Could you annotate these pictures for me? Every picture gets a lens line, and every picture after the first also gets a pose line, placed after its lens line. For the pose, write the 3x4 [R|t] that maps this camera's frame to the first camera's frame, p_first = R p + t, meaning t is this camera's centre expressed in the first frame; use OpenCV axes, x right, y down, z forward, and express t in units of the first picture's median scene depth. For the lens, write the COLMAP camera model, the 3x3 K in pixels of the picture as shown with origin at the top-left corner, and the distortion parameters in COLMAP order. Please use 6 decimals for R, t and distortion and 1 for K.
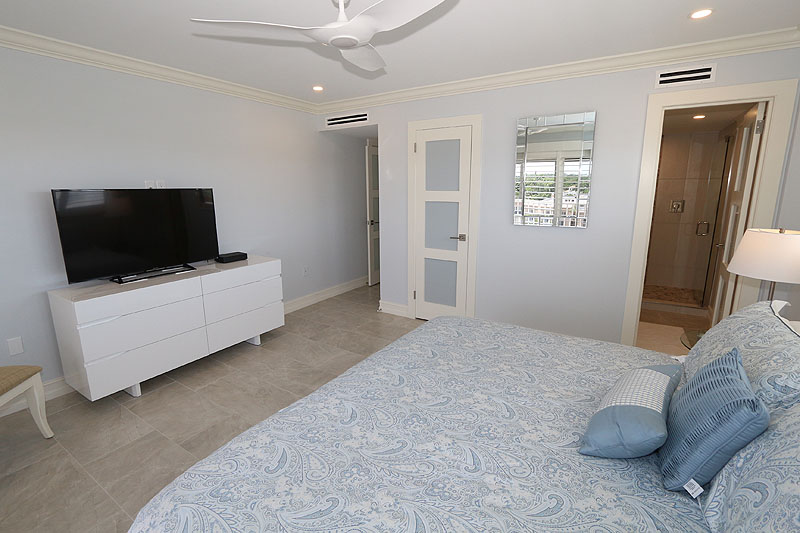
lens RADIAL K [[392.1, 0, 396.1], [0, 392.1, 270.7], [0, 0, 1]] dist [-0.014650, 0.000816]
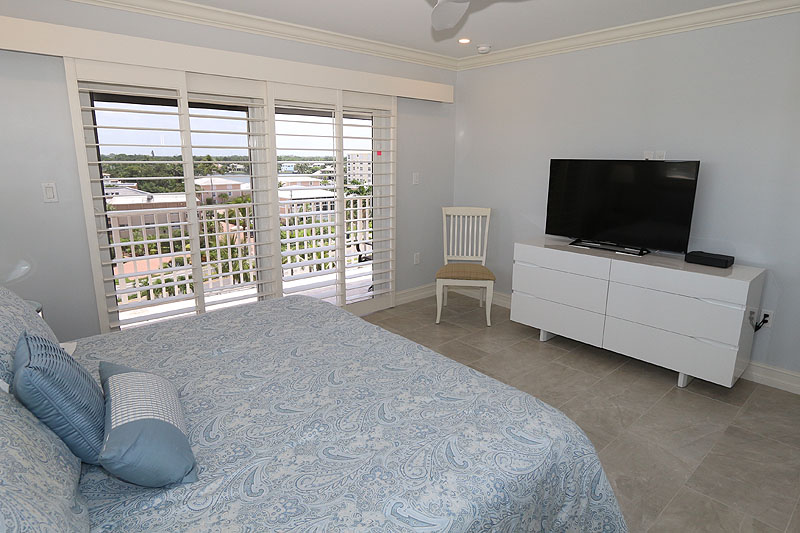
lens RADIAL K [[463.0, 0, 403.4], [0, 463.0, 264.6], [0, 0, 1]] dist [0.002556, -0.000324]
pose [[-0.307046, 0.226676, -0.924305, 0.616044], [-0.197873, 0.934790, 0.294980, -0.190390], [0.930897, 0.273468, -0.242171, 0.809188]]
